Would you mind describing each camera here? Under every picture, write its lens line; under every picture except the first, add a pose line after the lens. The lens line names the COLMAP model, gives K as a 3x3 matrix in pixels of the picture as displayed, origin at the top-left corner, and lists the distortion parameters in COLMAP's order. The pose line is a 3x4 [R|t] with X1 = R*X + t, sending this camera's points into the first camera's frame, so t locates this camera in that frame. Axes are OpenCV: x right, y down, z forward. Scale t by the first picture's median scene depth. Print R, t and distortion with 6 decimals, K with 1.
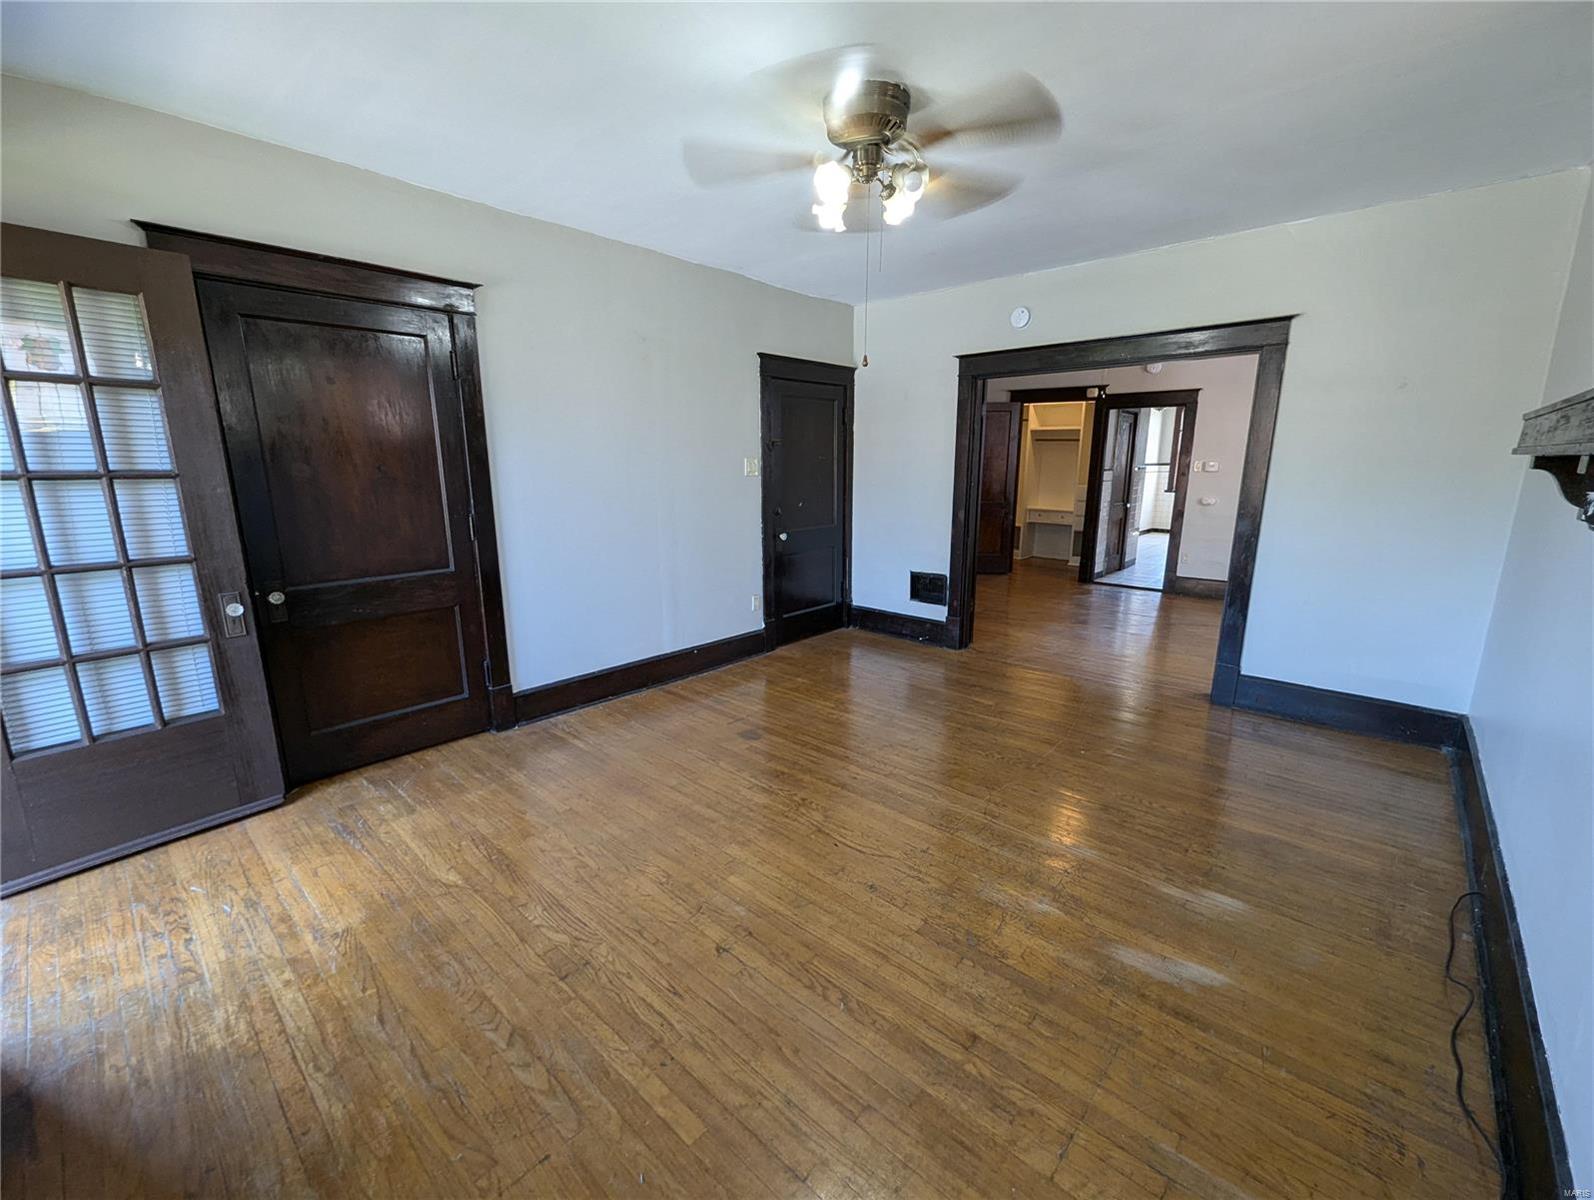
lens RADIAL K [[660.9, 0, 804.7], [0, 660.9, 599.9], [0, 0, 1]] dist [0.002401, 0.000494]
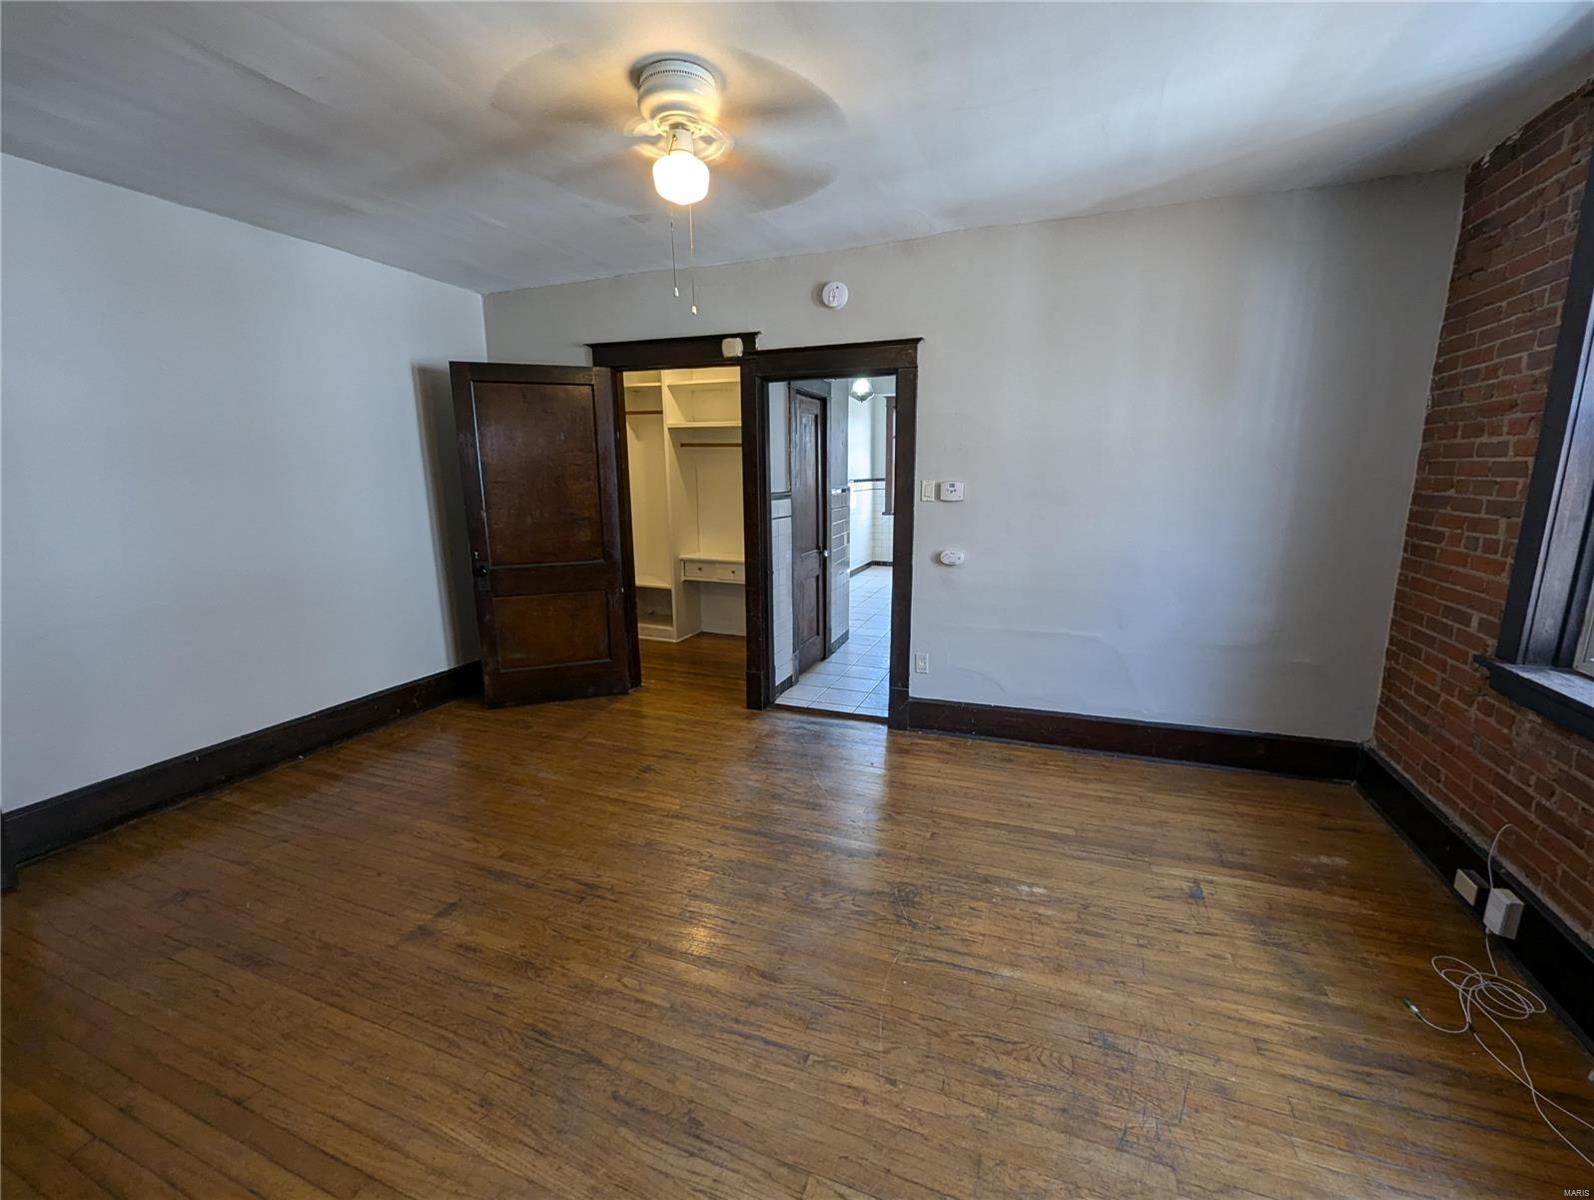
lens RADIAL K [[660.9, 0, 795.6], [0, 660.9, 602.3], [0, 0, 1]] dist [0.002401, 0.000494]
pose [[0.936198, -0.075650, 0.343235, 0.257093], [0.081237, 0.996693, -0.001906, -0.100760], [-0.341956, 0.029668, 0.939248, 0.453473]]
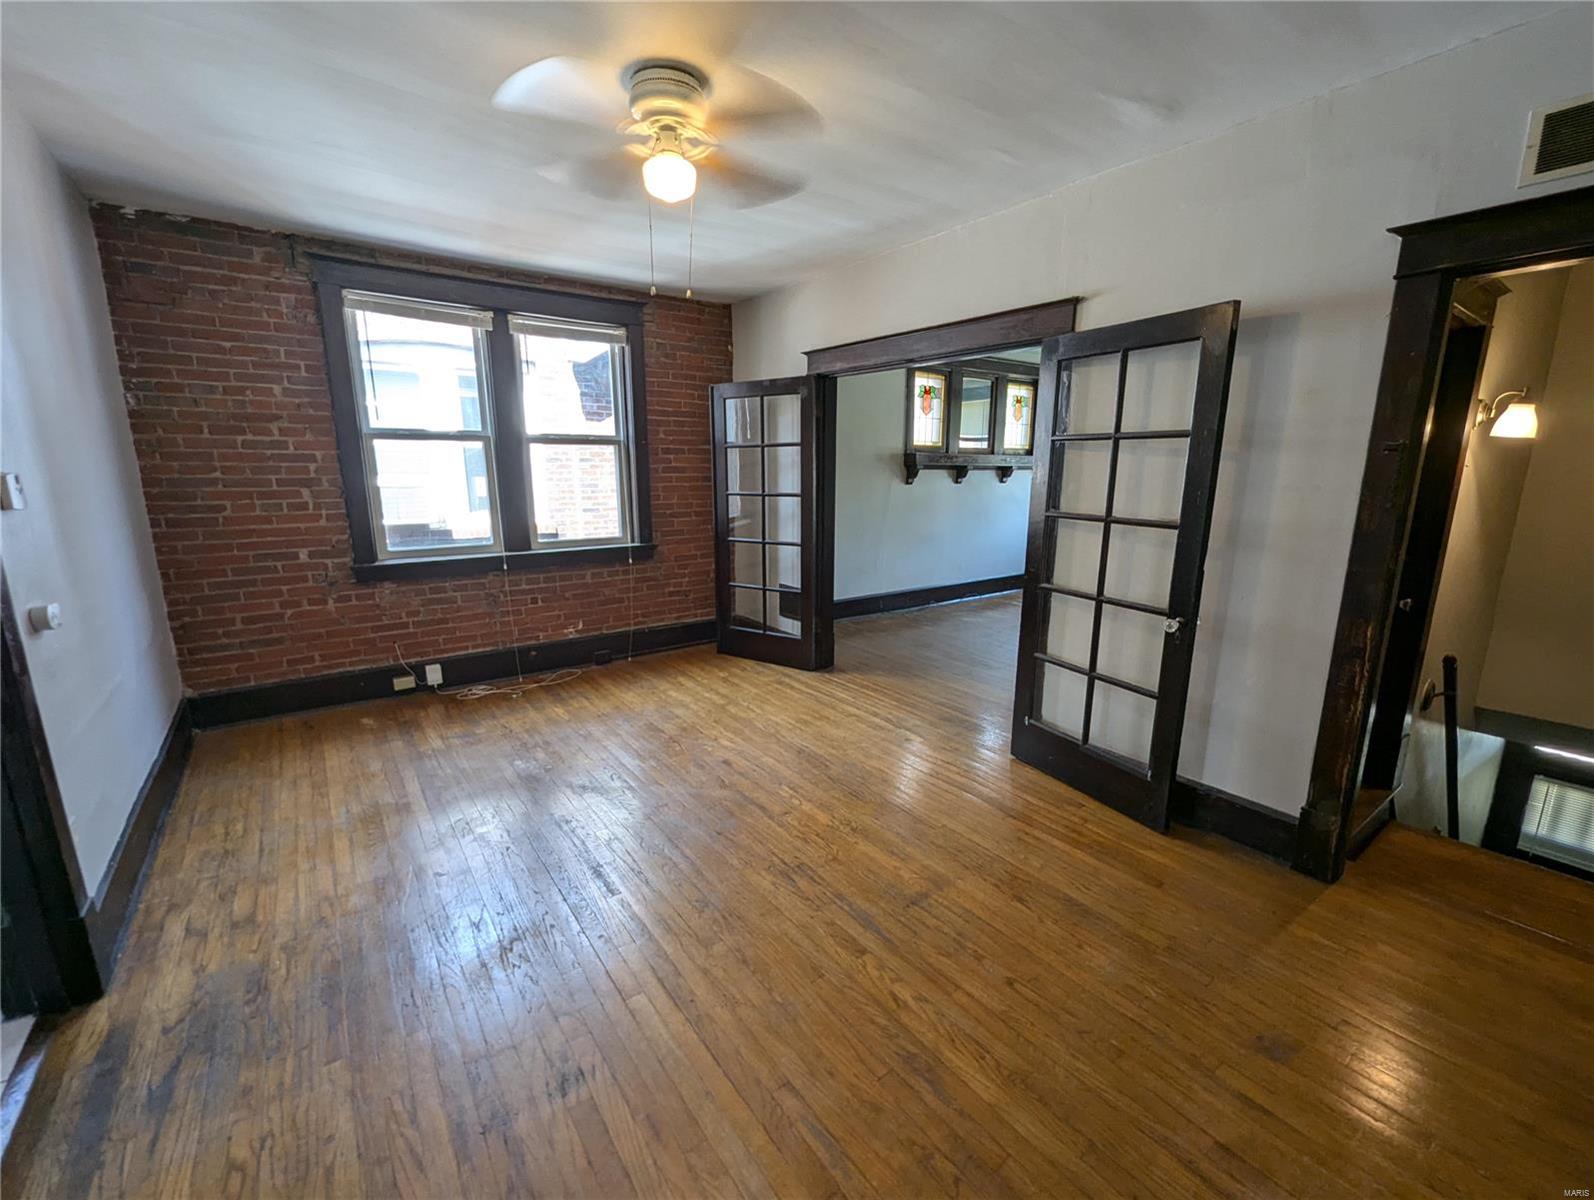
lens RADIAL K [[660.9, 0, 798.9], [0, 660.9, 606.3], [0, 0, 1]] dist [0.002401, 0.000494]
pose [[-0.977823, -0.050800, 0.203181, 0.201111], [0.037953, 0.911094, 0.410448, -0.218212], [-0.205967, 0.409056, -0.888960, 1.008821]]
